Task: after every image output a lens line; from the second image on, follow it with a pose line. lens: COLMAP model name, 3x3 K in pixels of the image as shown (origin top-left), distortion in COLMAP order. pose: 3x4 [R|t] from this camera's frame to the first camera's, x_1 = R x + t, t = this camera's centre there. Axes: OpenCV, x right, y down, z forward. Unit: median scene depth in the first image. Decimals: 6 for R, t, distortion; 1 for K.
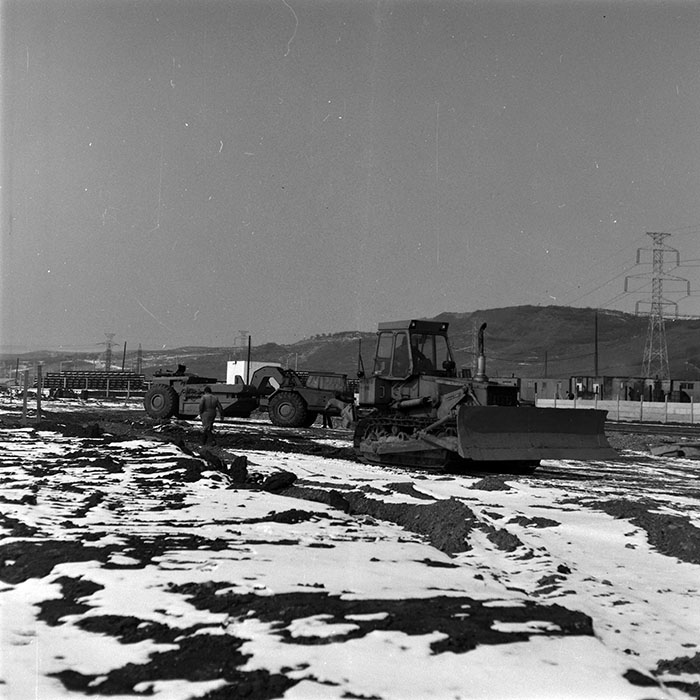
lens RADIAL K [[1027.6, 0, 350.0], [0, 1027.6, 350.0], [0, 0, 1]] dist [0.005338, -0.065368]
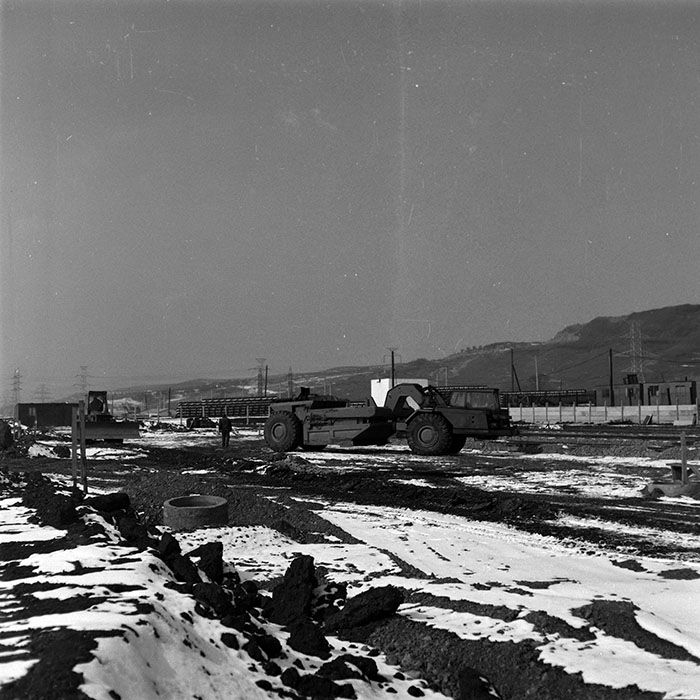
lens RADIAL K [[1027.6, 0, 350.0], [0, 1027.6, 350.0], [0, 0, 1]] dist [0.005338, -0.065368]
pose [[0.987597, -0.058199, -0.145826, 0.001545], [0.055955, 0.998244, -0.019445, 0.001950], [0.146702, 0.011044, 0.989119, 0.150639]]
